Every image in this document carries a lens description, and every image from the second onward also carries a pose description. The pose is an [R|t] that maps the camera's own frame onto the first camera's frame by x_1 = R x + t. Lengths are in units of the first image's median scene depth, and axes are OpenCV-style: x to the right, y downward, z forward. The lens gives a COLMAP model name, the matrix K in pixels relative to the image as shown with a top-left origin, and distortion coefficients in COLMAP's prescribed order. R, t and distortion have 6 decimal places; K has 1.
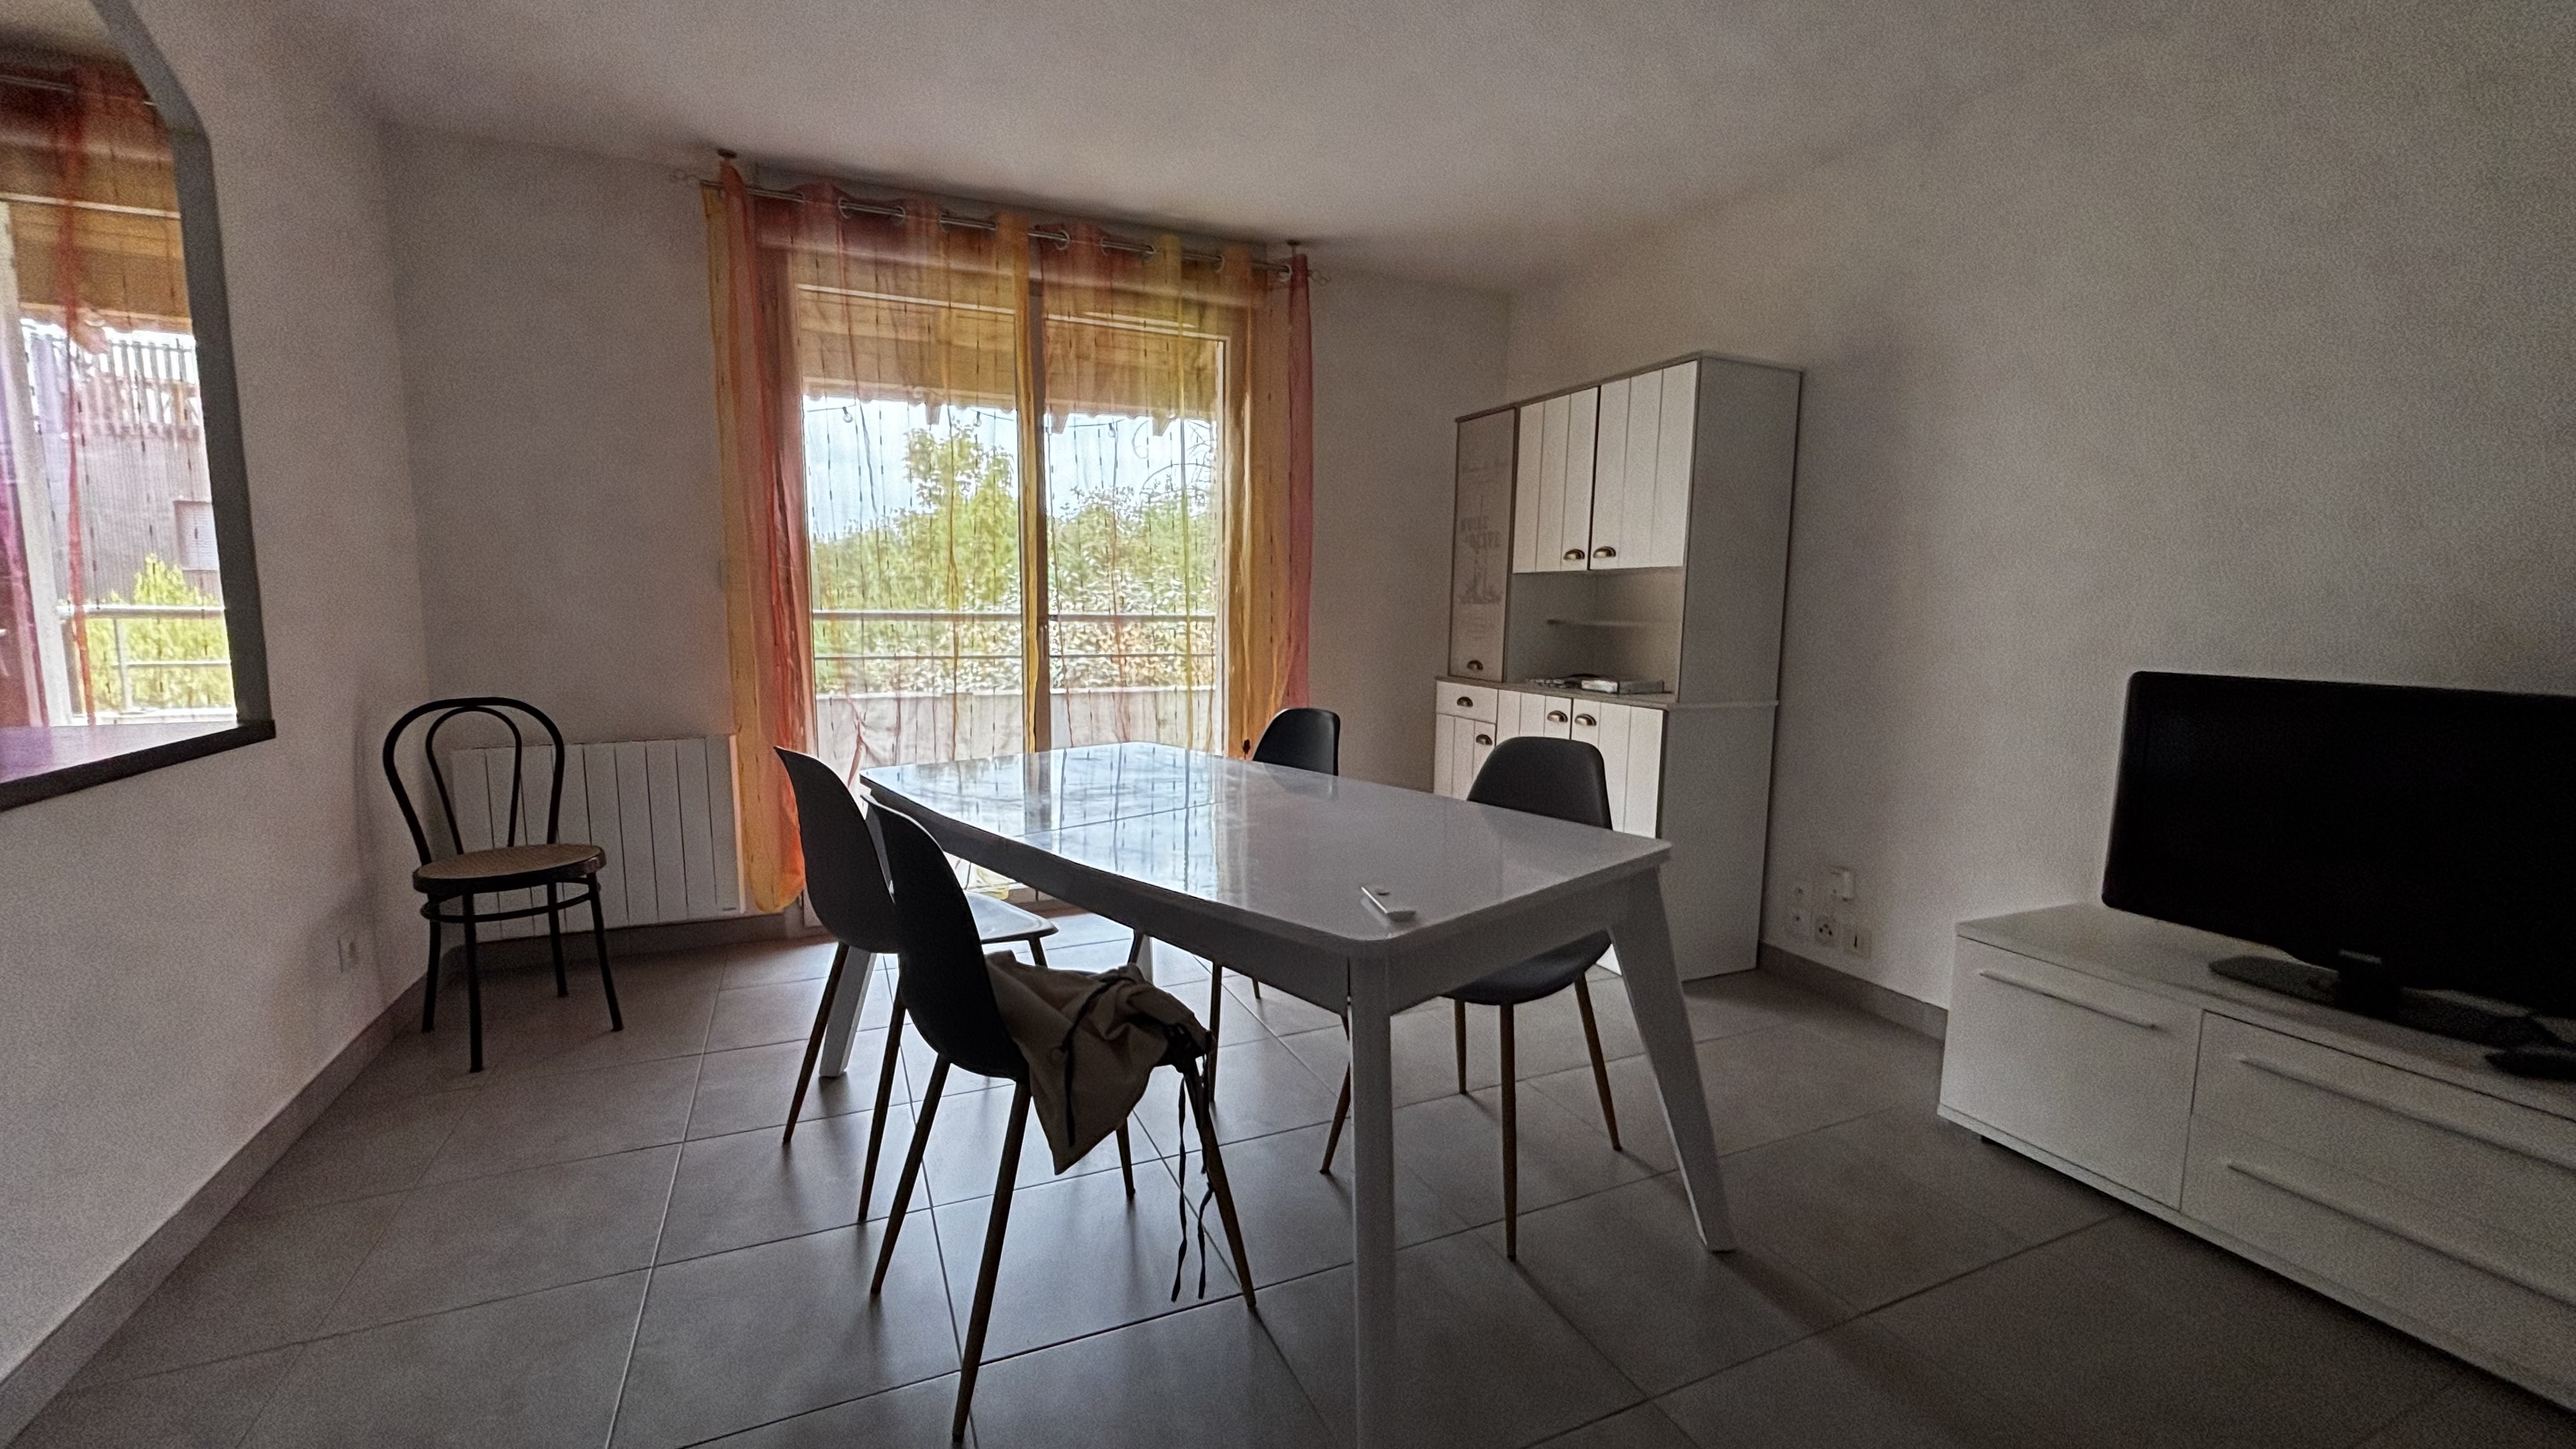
lens RADIAL K [[1041.3, 0, 1280.8], [0, 1041.3, 746.1], [0, 0, 1]] dist [-0.000156, 0.000594]
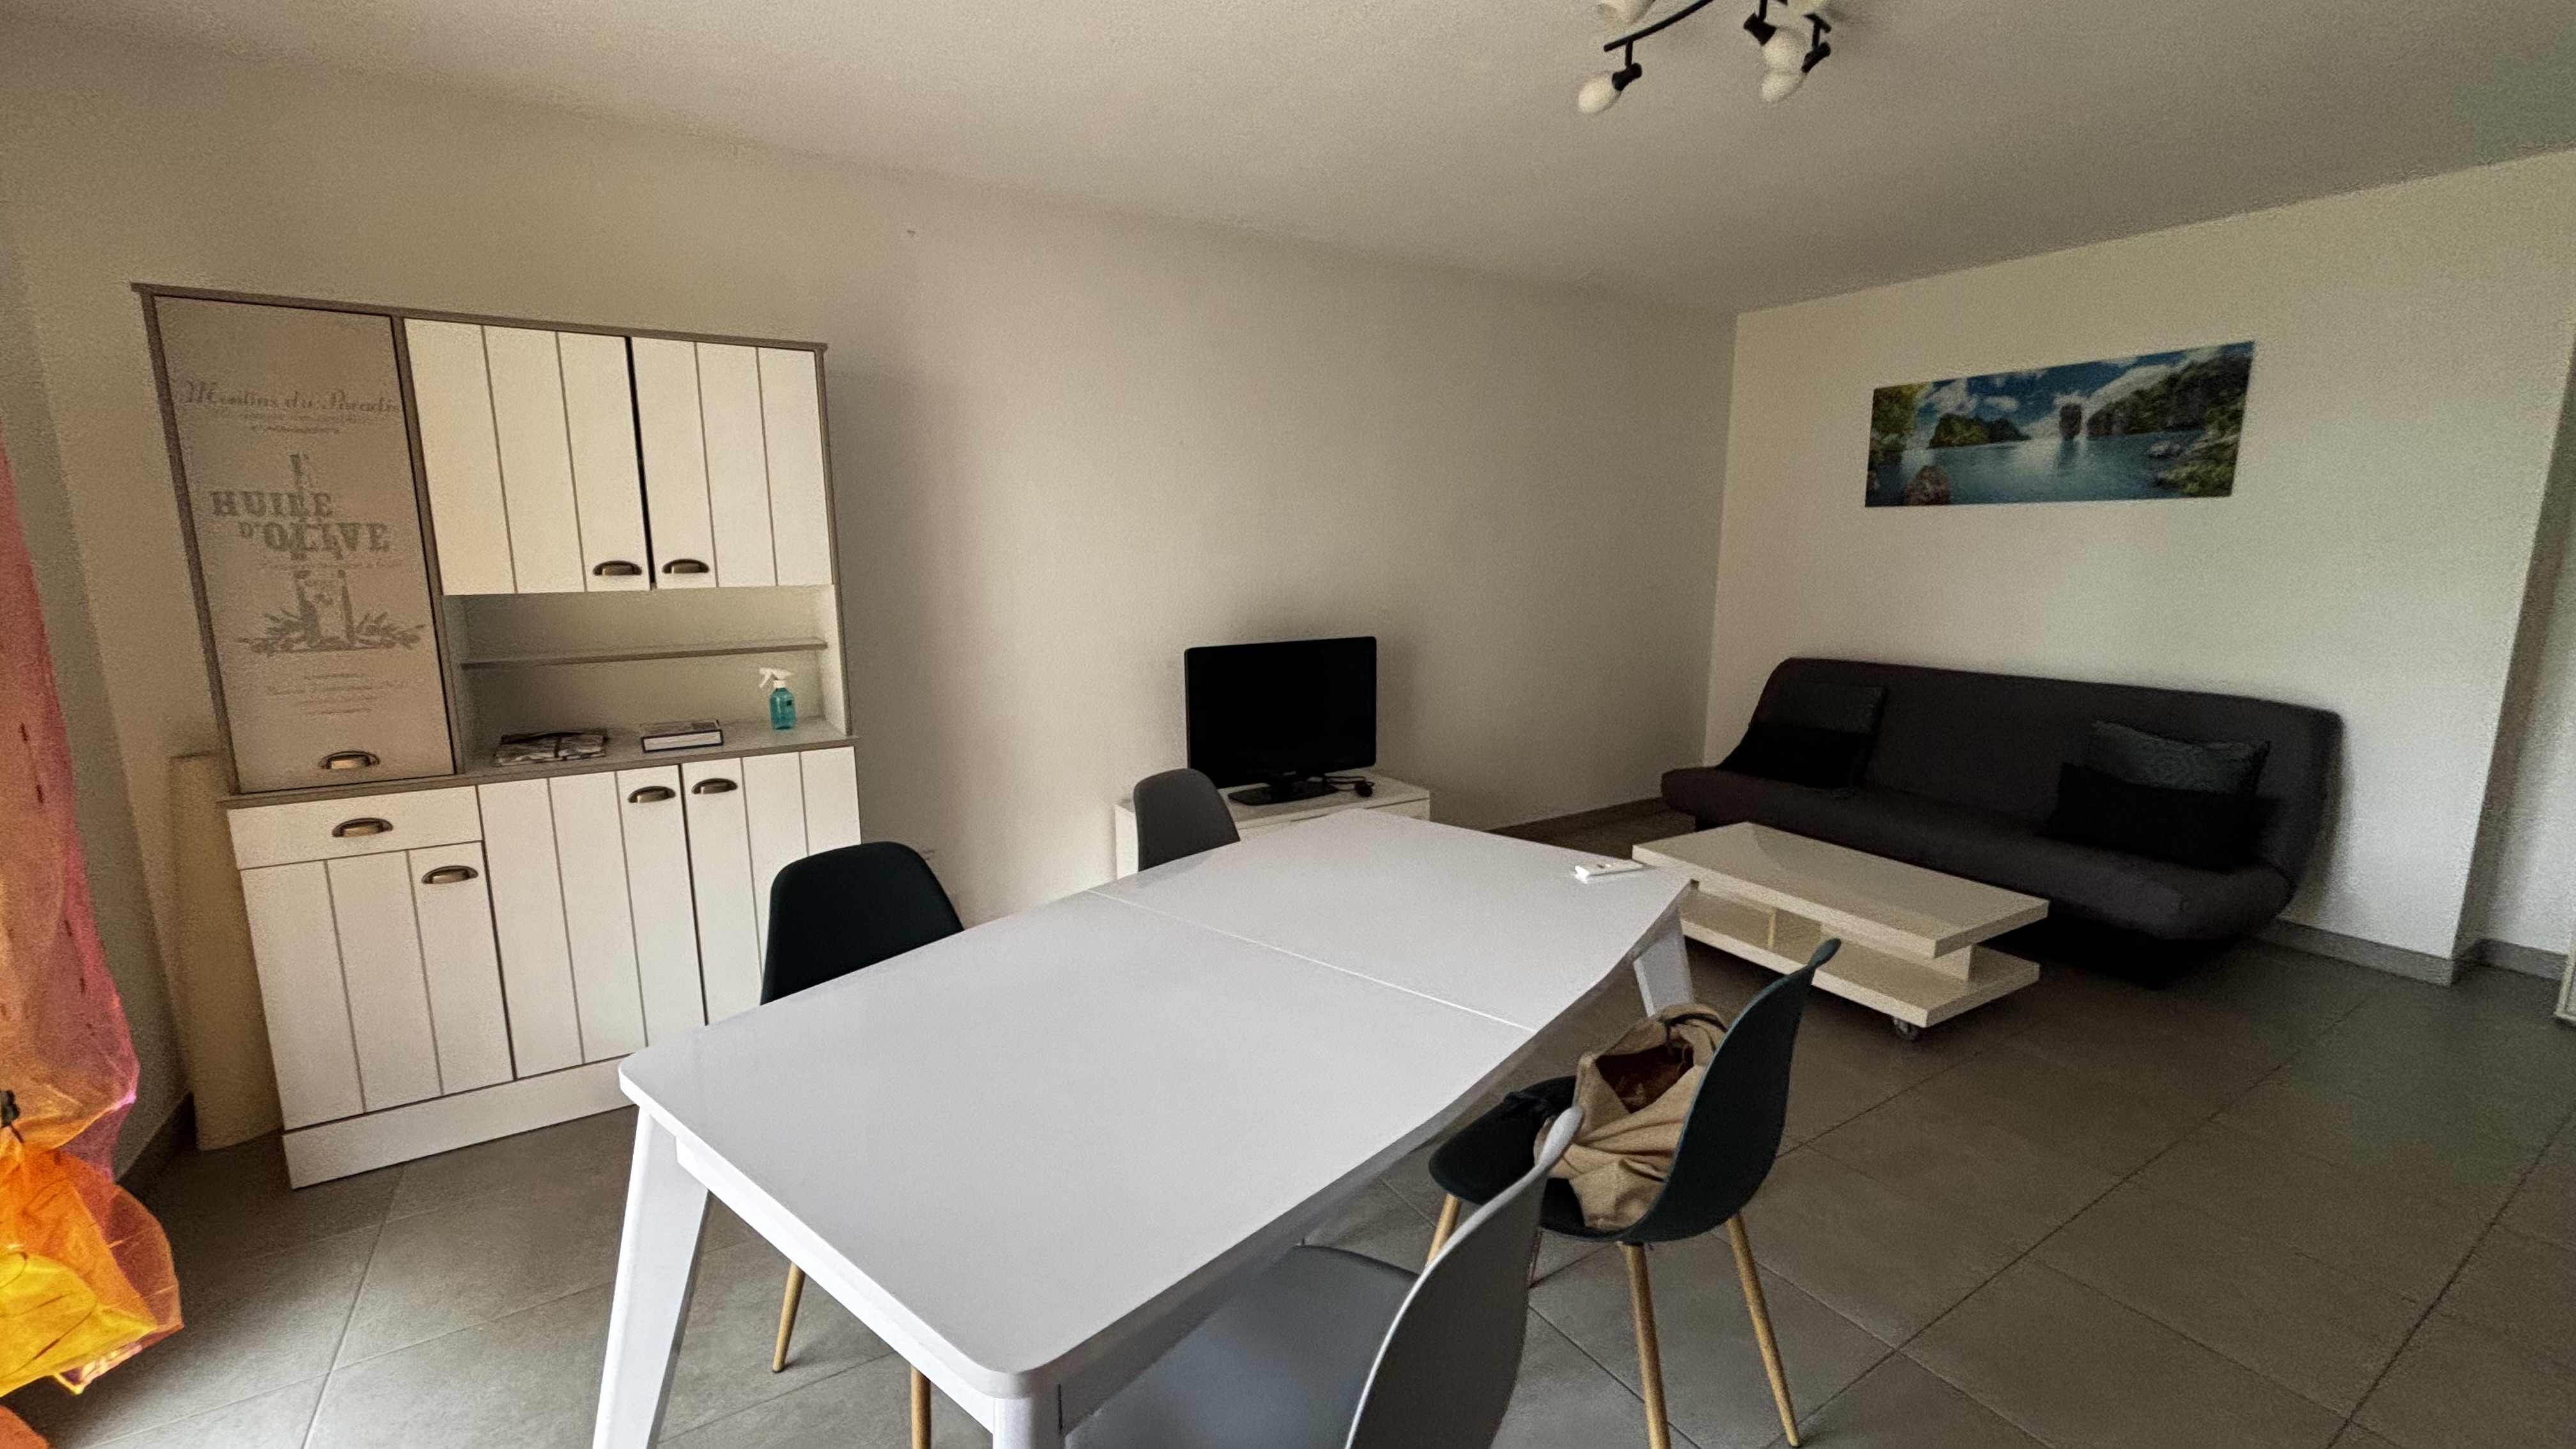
lens RADIAL K [[1041.3, 0, 1289.1], [0, 1041.3, 709.2], [0, 0, 1]] dist [-0.000156, 0.000594]
pose [[-0.162743, -0.170926, 0.971750, -0.504090], [0.129903, 0.972595, 0.192830, -0.170794], [-0.978080, 0.157616, -0.136079, 0.675458]]
